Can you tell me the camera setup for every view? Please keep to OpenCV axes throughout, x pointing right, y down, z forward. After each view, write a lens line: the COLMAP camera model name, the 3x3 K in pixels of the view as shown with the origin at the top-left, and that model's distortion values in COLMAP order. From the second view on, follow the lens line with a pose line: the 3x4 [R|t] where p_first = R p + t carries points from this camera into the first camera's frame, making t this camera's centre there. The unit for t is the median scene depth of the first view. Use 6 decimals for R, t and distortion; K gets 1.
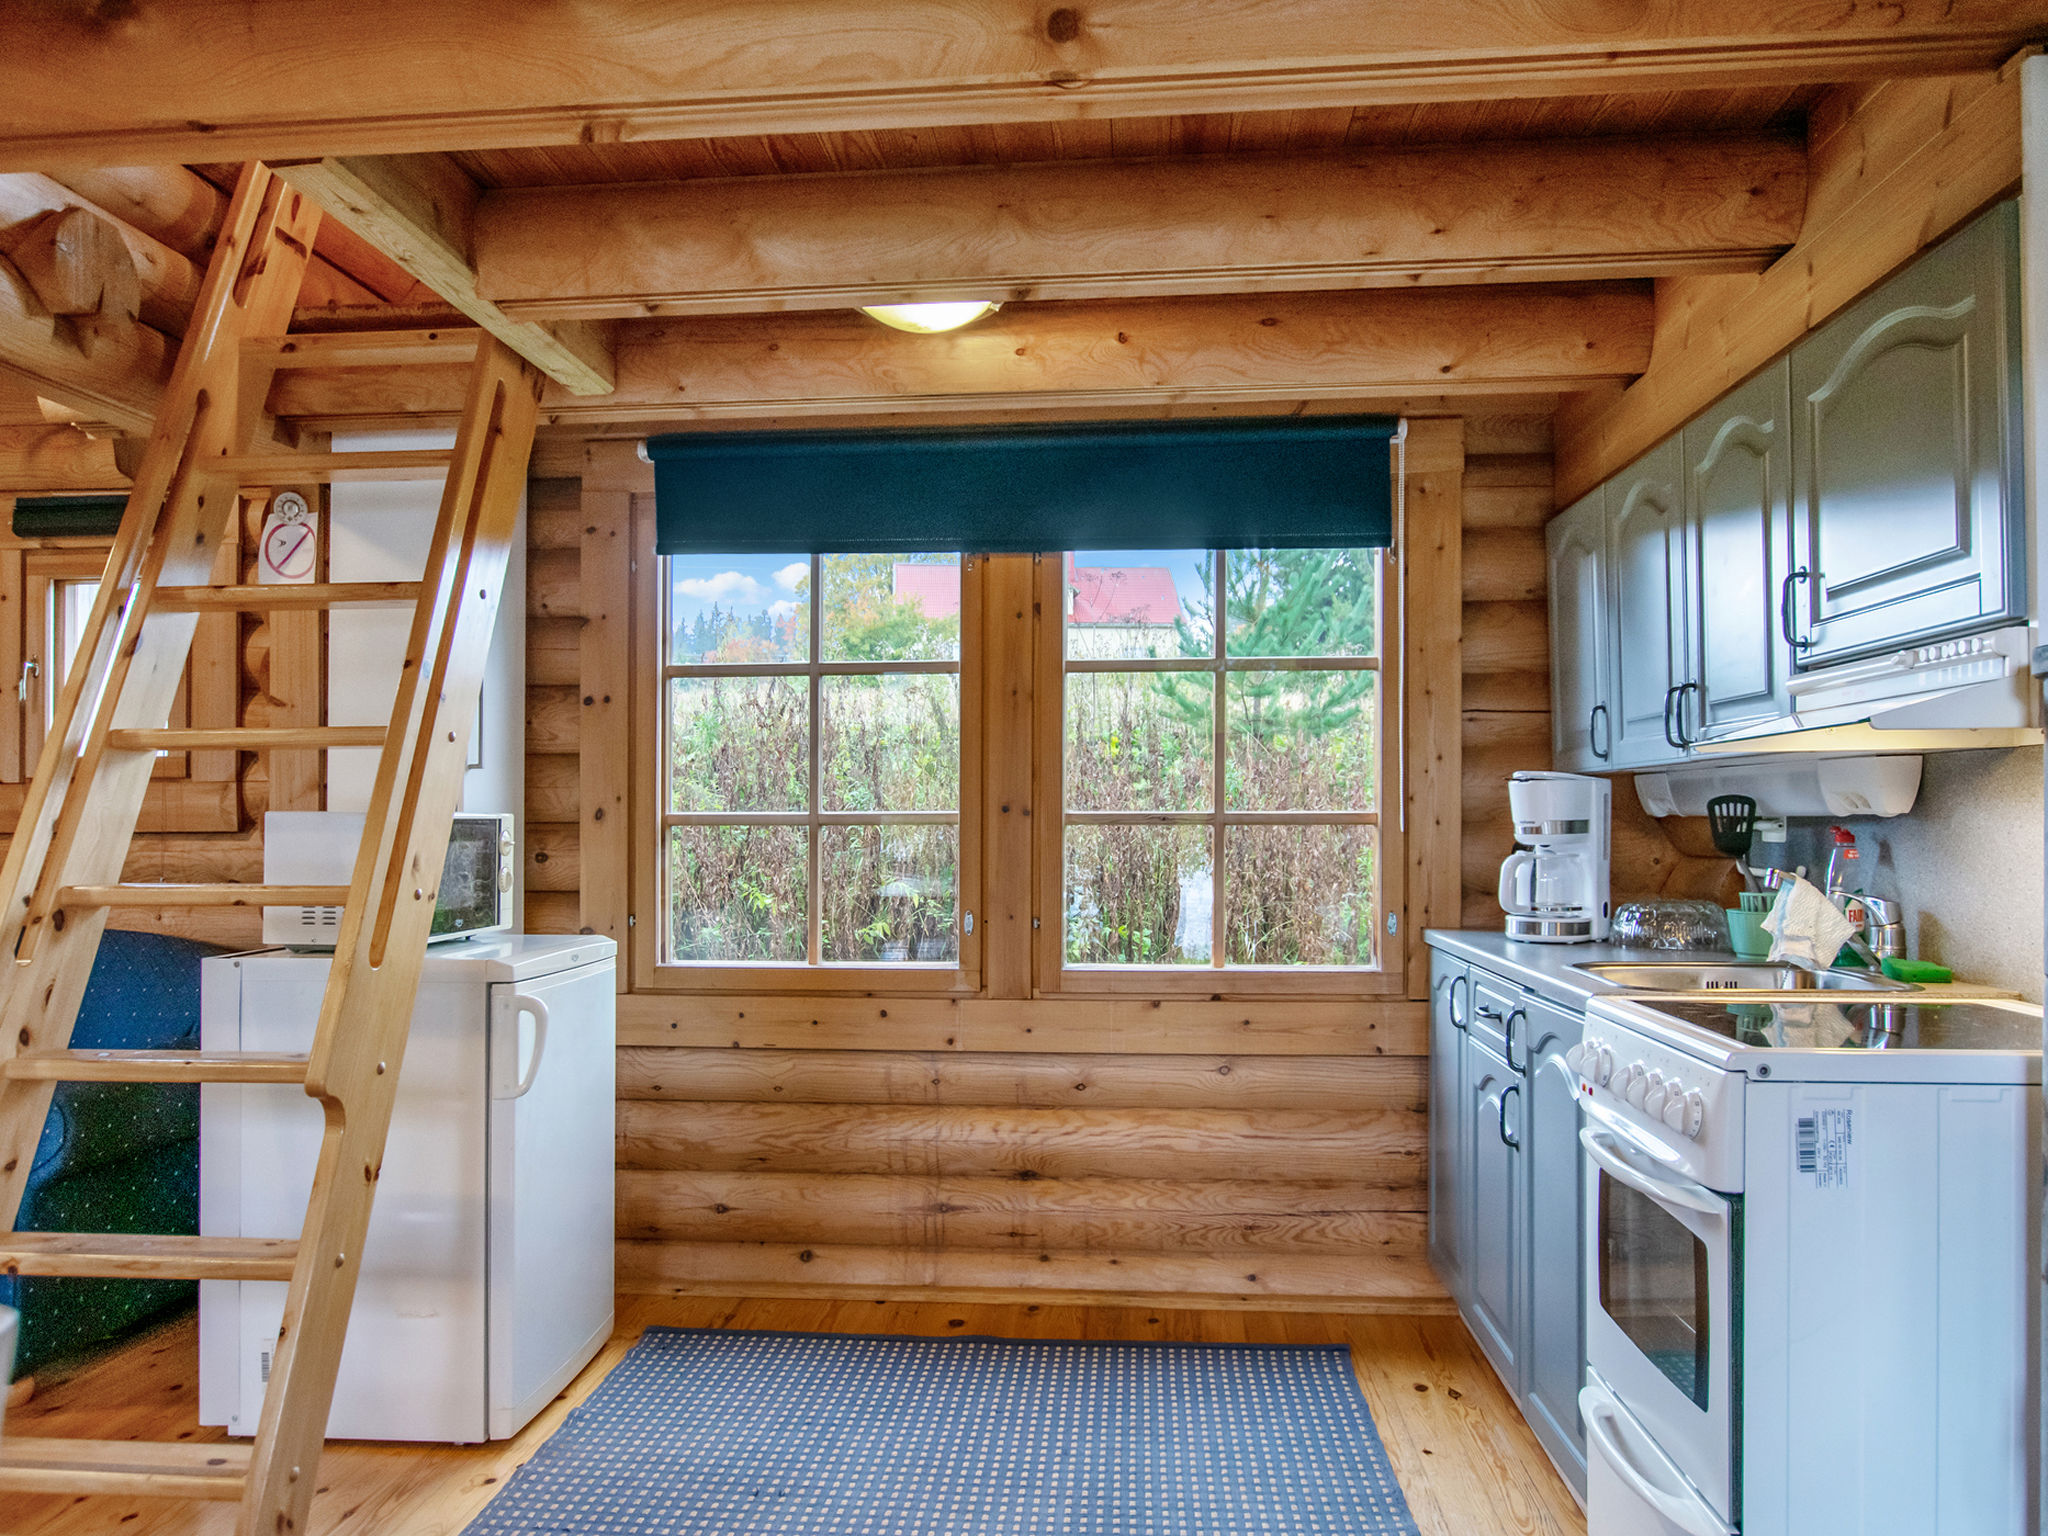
lens RADIAL K [[1404.7, 0, 878.0], [0, 1404.7, 789.0], [0, 0, 1]] dist [-0.008644, -0.000111]
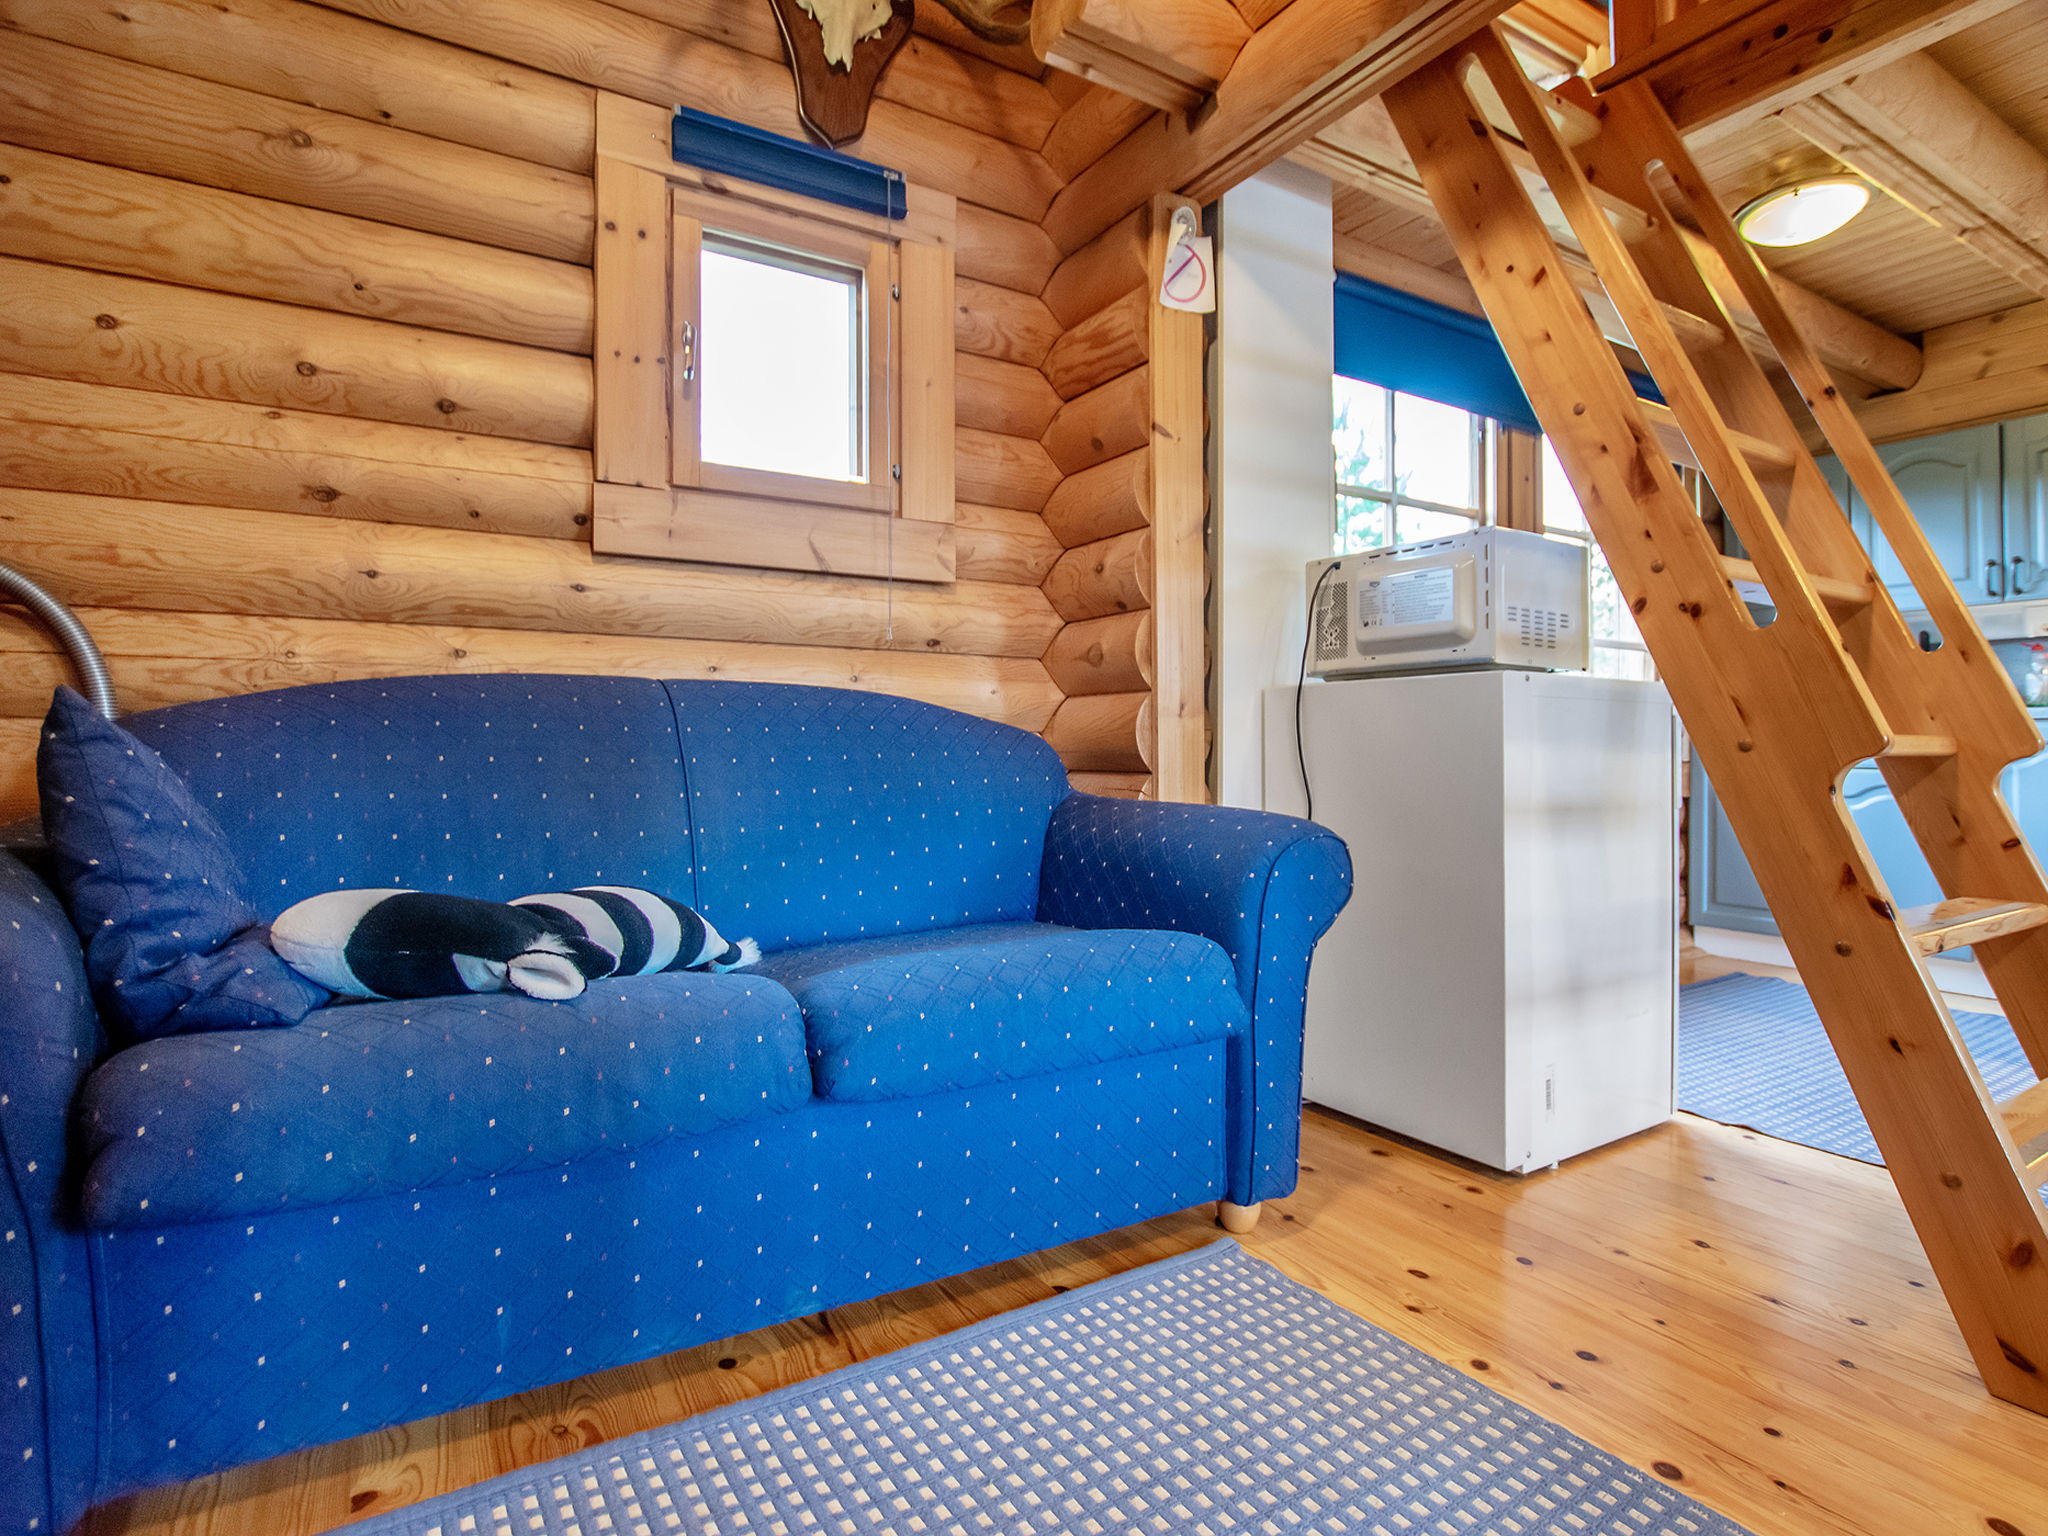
lens RADIAL K [[1025.8, 0, 1030.3], [0, 1025.8, 740.8], [0, 0, 1]] dist [-0.002120, -0.011906]
pose [[0.796658, 0.016781, 0.604197, -0.907660], [-0.026917, 0.999608, 0.007727, 0.136262], [-0.603830, -0.022419, 0.796797, 0.522144]]
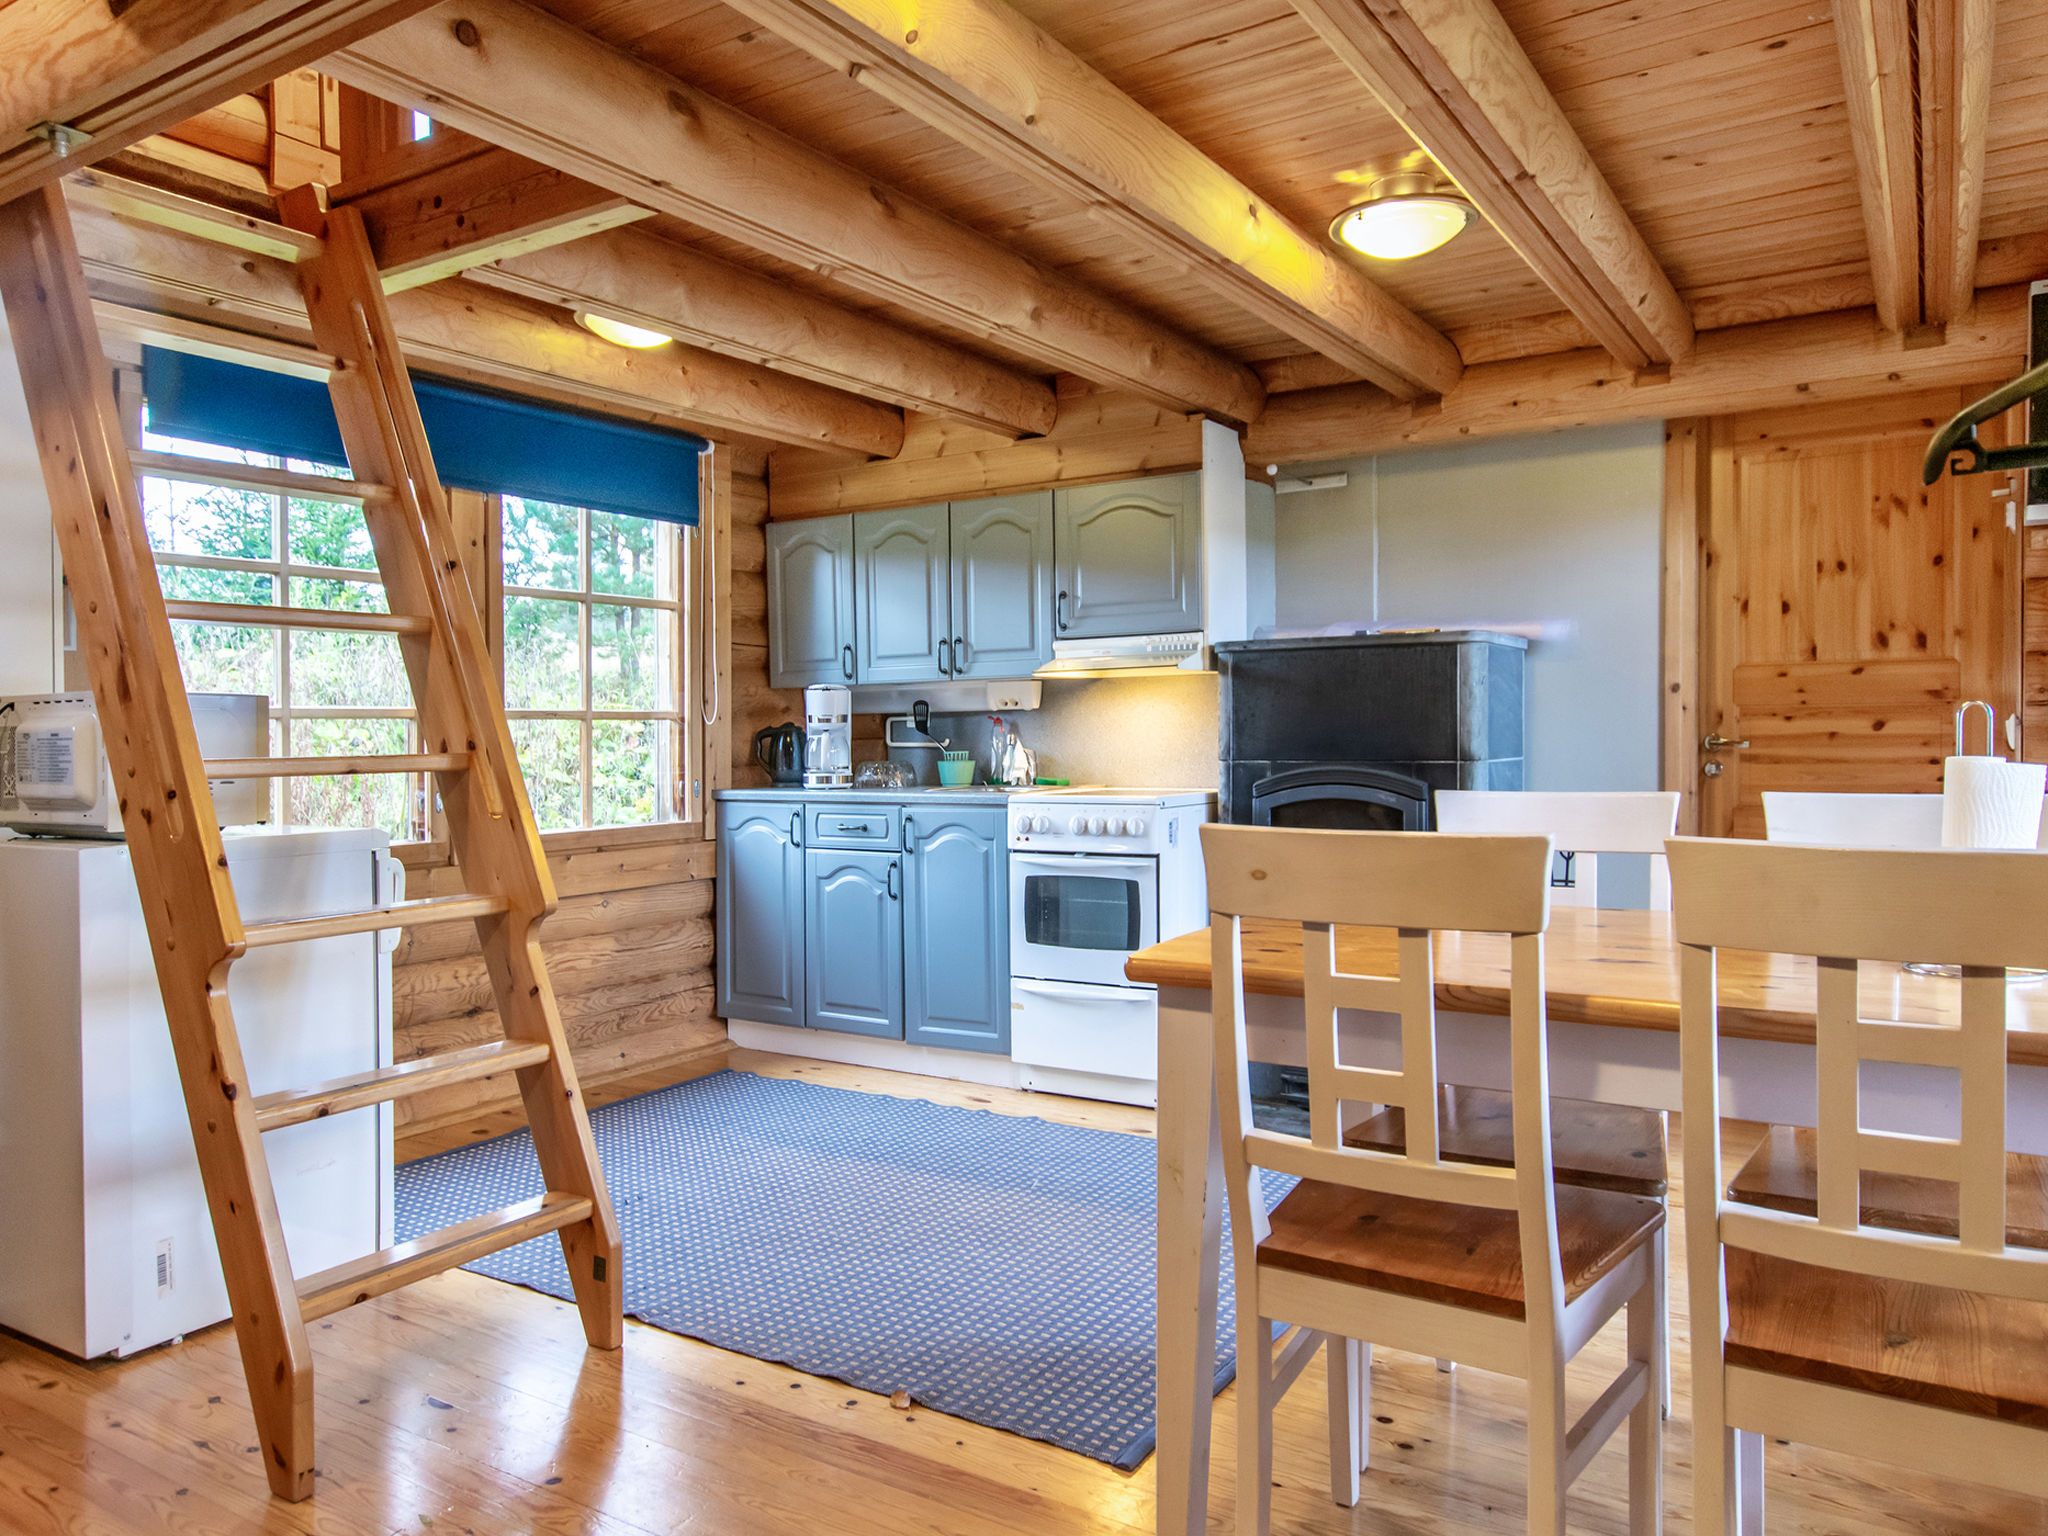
lens RADIAL K [[1487.3, 0, 1019.5], [0, 1487.3, 708.8], [0, 0, 1]] dist [-0.005181, 0.003948]
pose [[0.451652, 0.012626, 0.892105, -0.849473], [-0.008232, 0.999916, -0.009984, 0.027069], [-0.892156, -0.002835, 0.451719, 0.015292]]
